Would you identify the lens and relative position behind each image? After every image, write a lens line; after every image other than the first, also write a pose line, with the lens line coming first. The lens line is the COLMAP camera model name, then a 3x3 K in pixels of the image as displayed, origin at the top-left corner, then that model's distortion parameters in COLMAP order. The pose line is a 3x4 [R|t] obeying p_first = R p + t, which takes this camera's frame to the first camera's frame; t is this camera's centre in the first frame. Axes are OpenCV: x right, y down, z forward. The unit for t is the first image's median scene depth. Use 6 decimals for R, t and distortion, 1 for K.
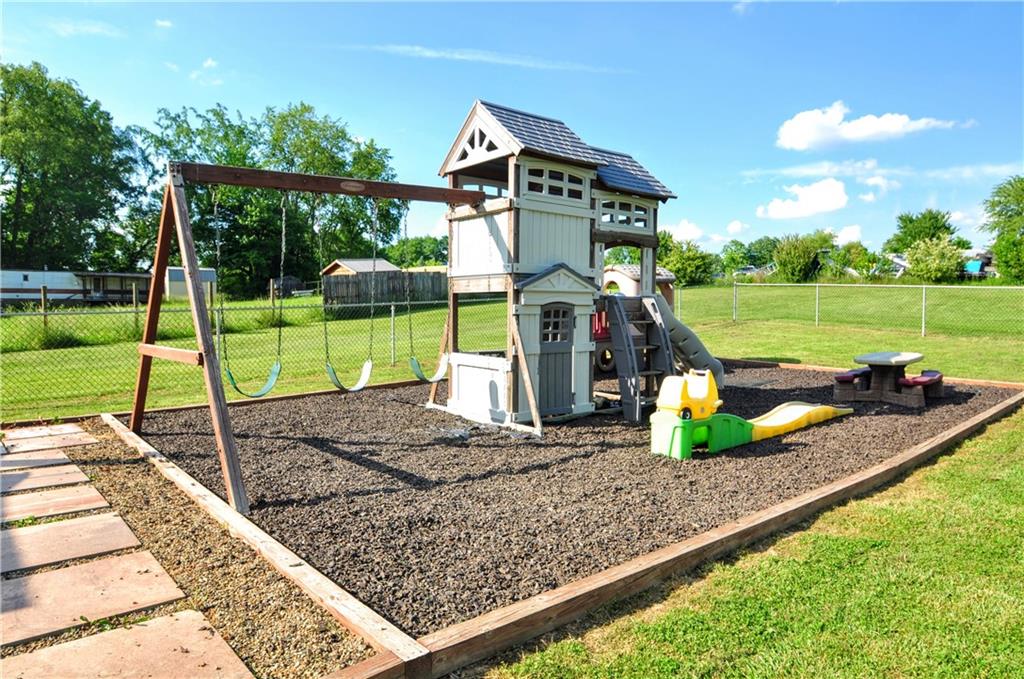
lens RADIAL K [[651.4, 0, 512.0], [0, 651.4, 339.5], [0, 0, 1]] dist [-0.002308, 0.000112]
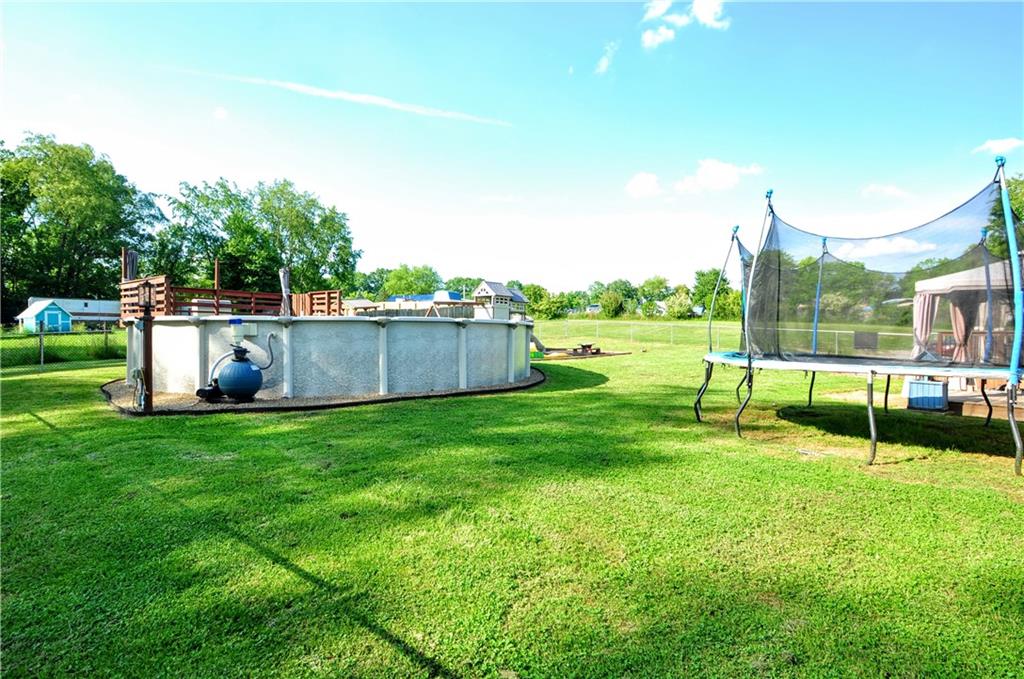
lens RADIAL K [[529.4, 0, 509.3], [0, 529.4, 374.4], [0, 0, 1]] dist [0.000333, -0.000129]
pose [[0.987249, -0.003505, 0.159143, -0.038954], [-0.001760, 0.999456, 0.032933, 0.011817], [-0.159172, -0.032793, 0.986706, -0.219942]]
